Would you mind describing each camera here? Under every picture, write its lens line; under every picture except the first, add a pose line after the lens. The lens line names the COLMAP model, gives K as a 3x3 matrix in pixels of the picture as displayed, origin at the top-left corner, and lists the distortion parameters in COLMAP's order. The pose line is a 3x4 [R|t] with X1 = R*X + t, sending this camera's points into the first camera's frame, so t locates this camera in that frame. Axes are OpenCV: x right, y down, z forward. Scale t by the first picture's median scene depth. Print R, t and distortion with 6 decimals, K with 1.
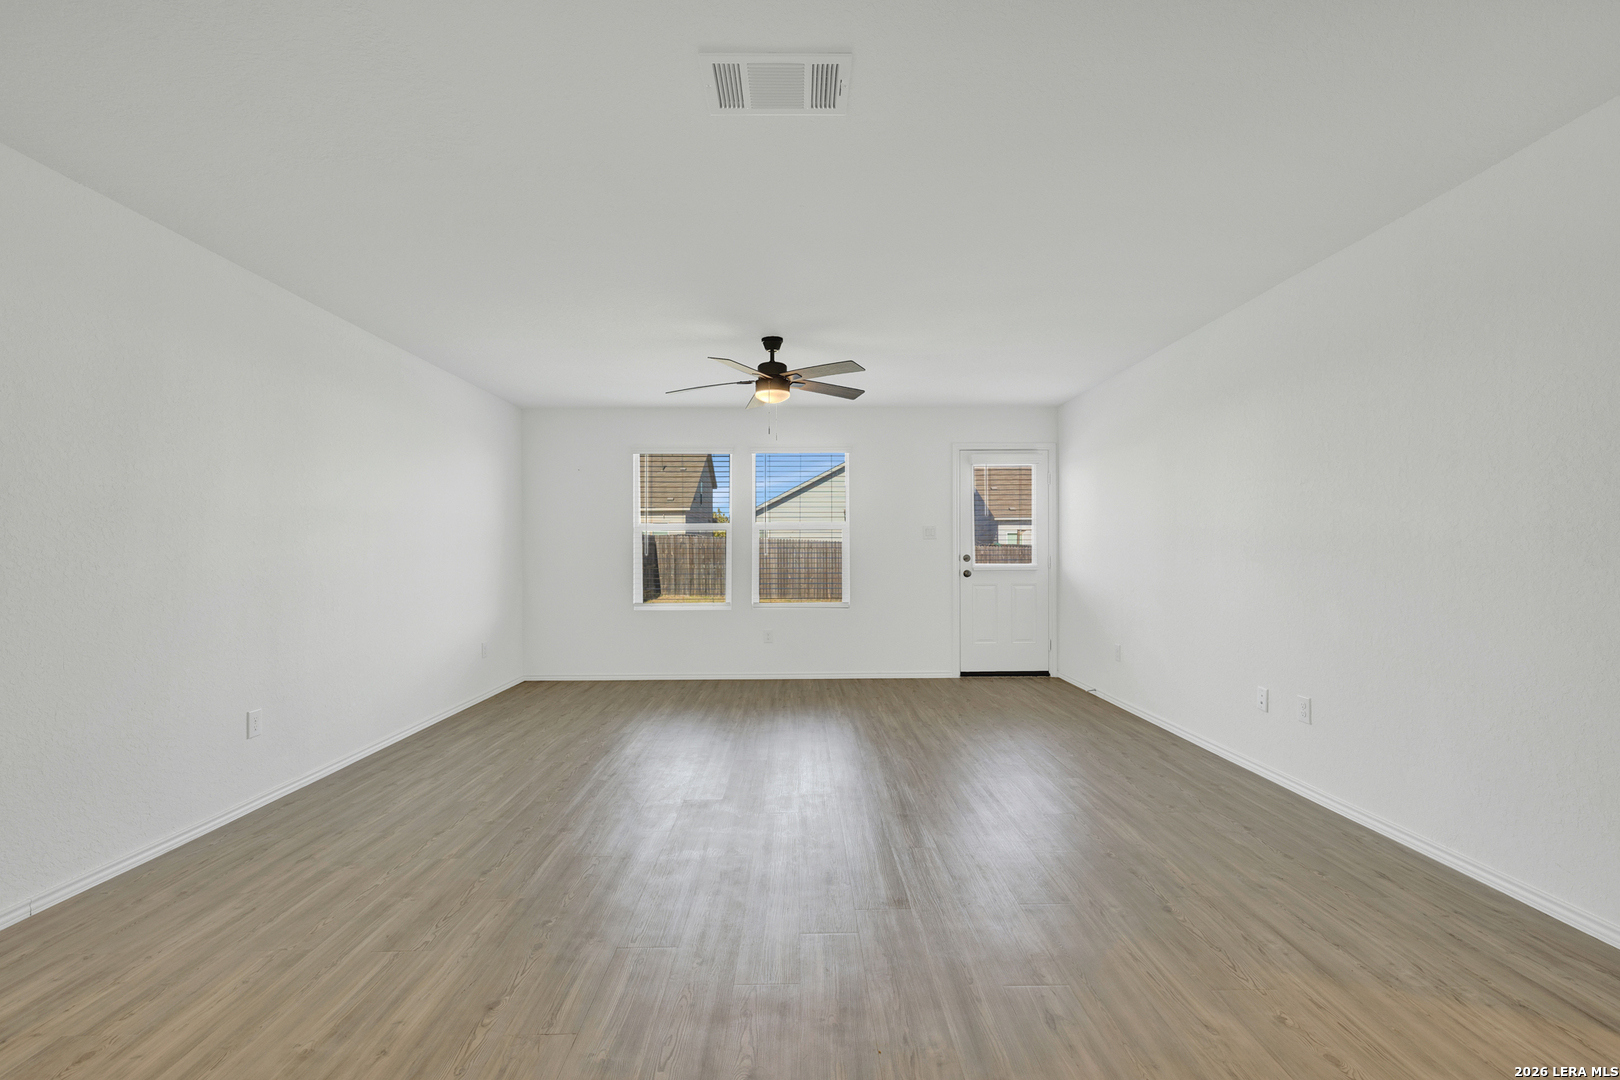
lens RADIAL K [[704.8, 0, 811.5], [0, 704.8, 542.2], [0, 0, 1]] dist [-0.001424, 0.002444]
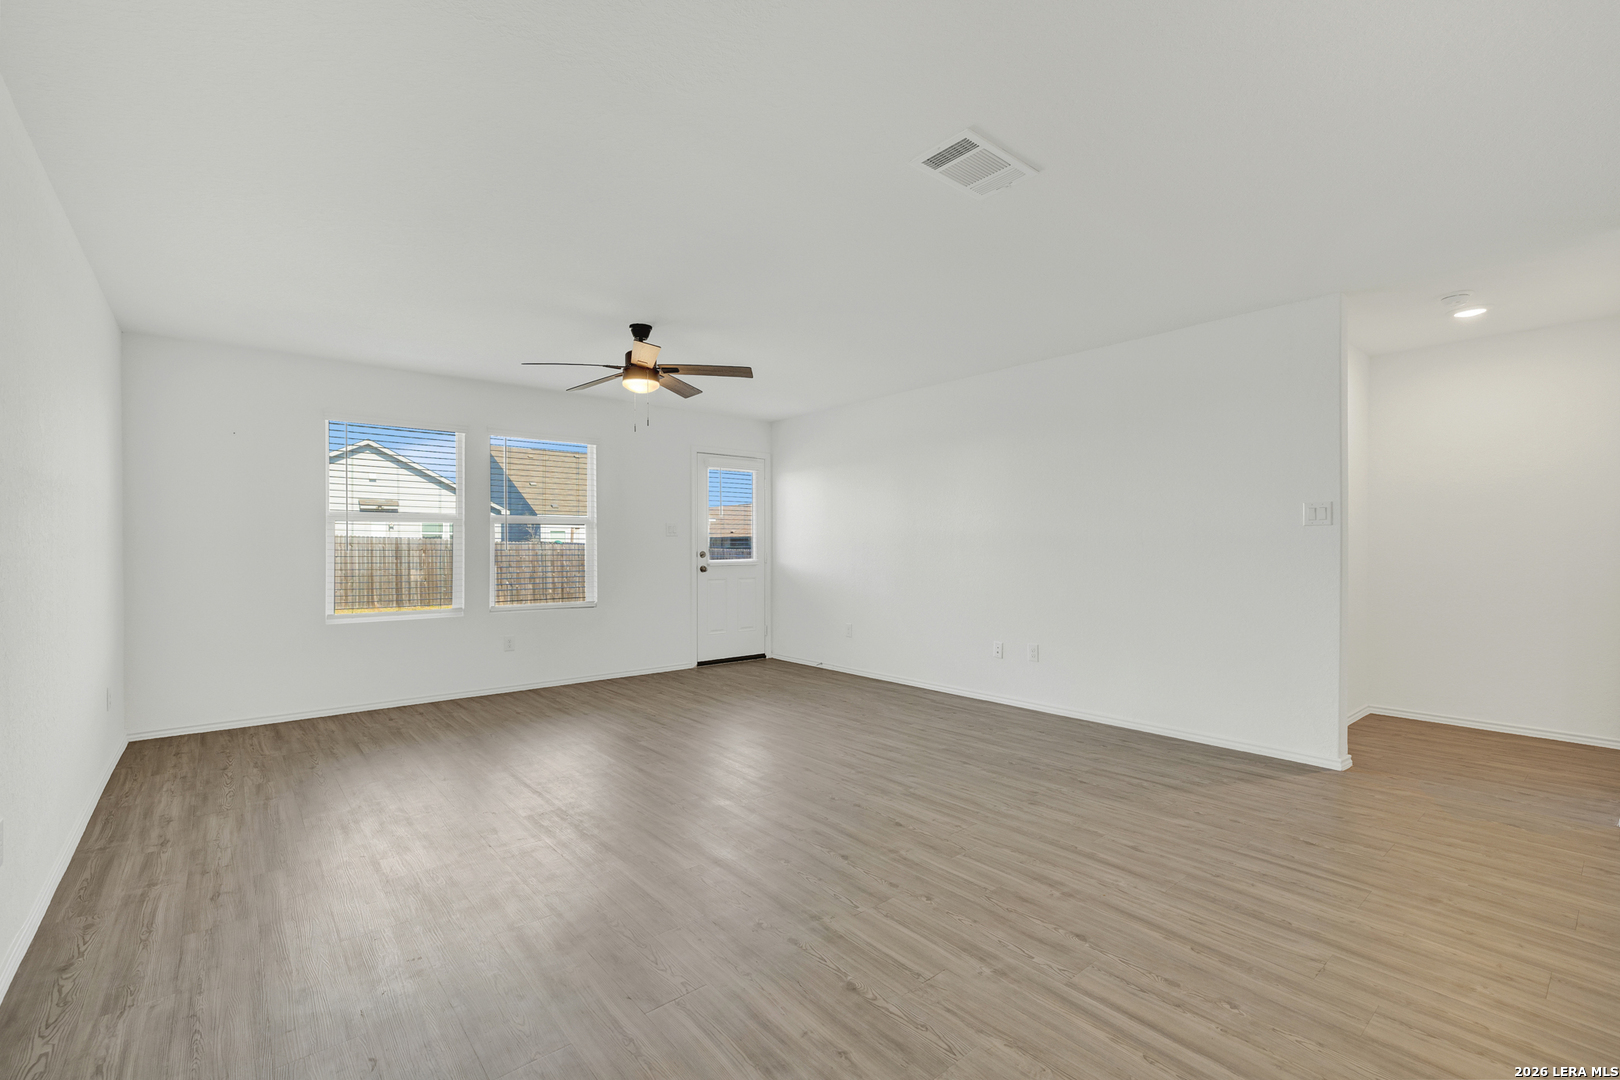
lens RADIAL K [[704.8, 0, 818.1], [0, 704.8, 541.4], [0, 0, 1]] dist [-0.001424, 0.002444]
pose [[0.771653, 0.007579, 0.635998, -0.328659], [-0.008140, 0.999965, -0.002040, 0.003455], [-0.635991, -0.003603, 0.771688, 0.069589]]
